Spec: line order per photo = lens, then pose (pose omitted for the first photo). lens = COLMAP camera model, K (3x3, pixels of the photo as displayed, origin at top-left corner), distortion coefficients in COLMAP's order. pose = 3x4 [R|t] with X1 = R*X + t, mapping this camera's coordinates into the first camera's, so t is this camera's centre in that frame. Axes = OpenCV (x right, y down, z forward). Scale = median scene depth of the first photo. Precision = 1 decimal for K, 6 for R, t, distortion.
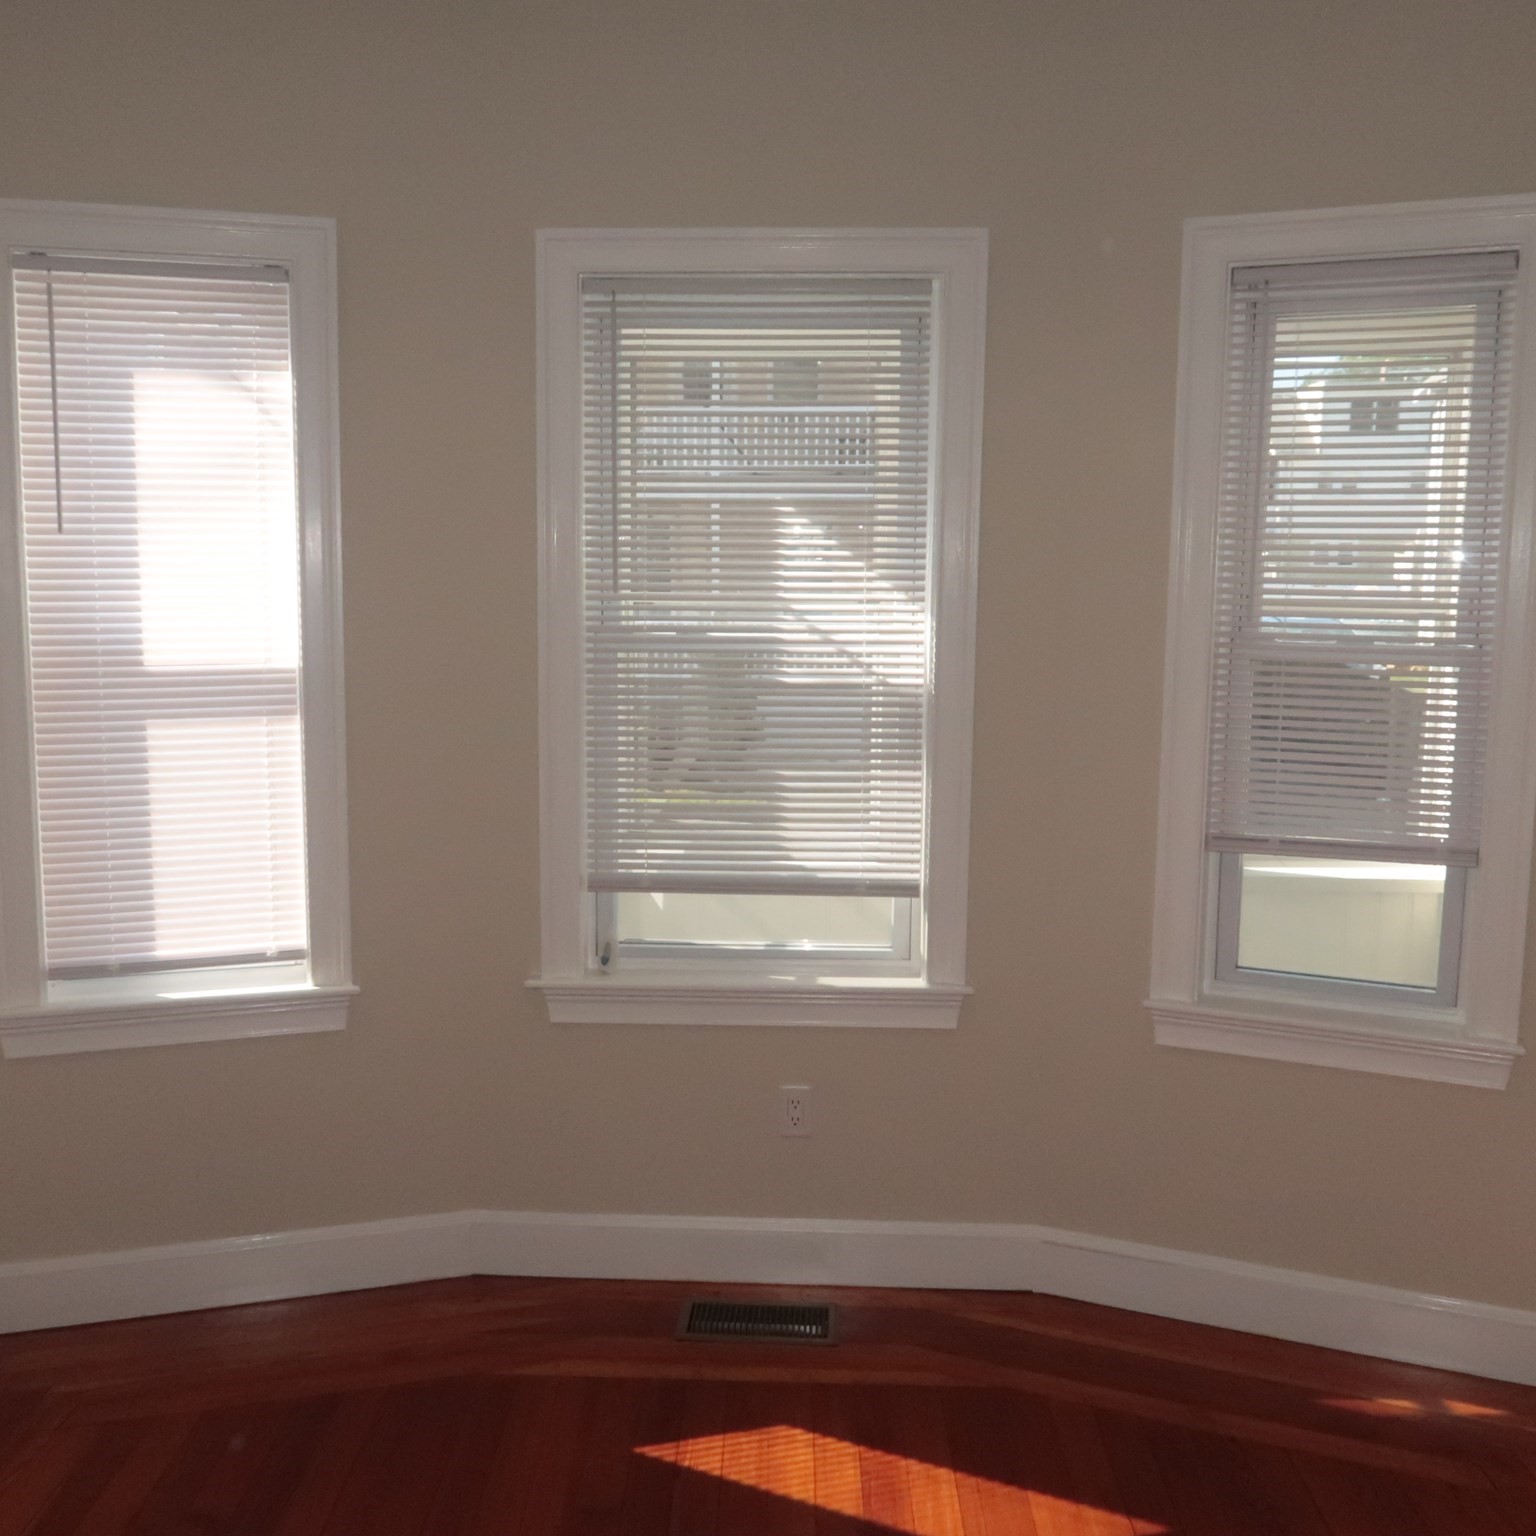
lens RADIAL K [[1591.0, 0, 768.0], [0, 1591.0, 768.0], [0, 0, 1]] dist [-0.022953, -0.014192]
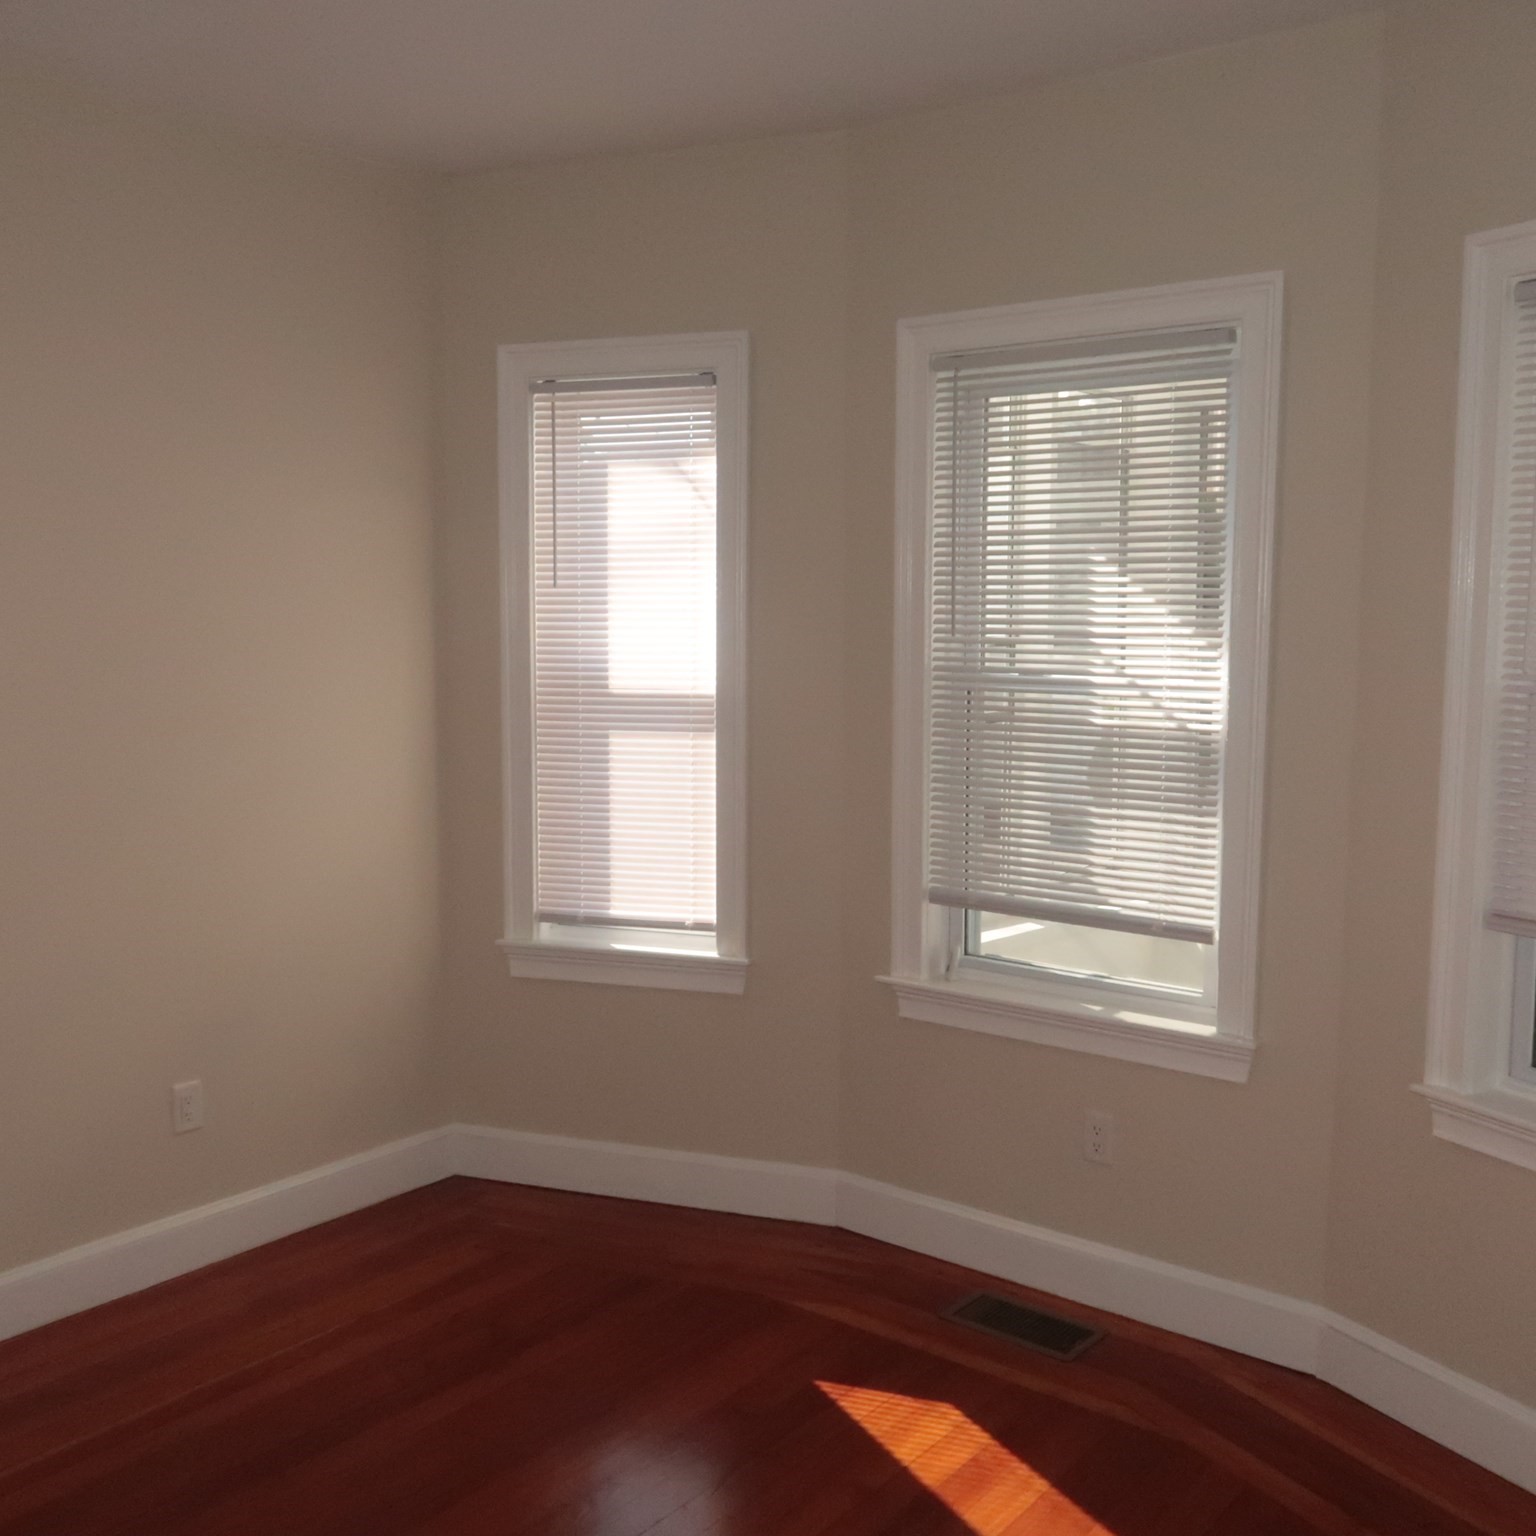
lens RADIAL K [[1591.0, 0, 768.0], [0, 1591.0, 768.0], [0, 0, 1]] dist [-0.022953, -0.014192]
pose [[0.799894, 0.057887, -0.597343, 0.473155], [-0.075118, 0.997167, -0.003957, -0.004031], [0.595422, 0.048036, 0.801976, 0.033866]]
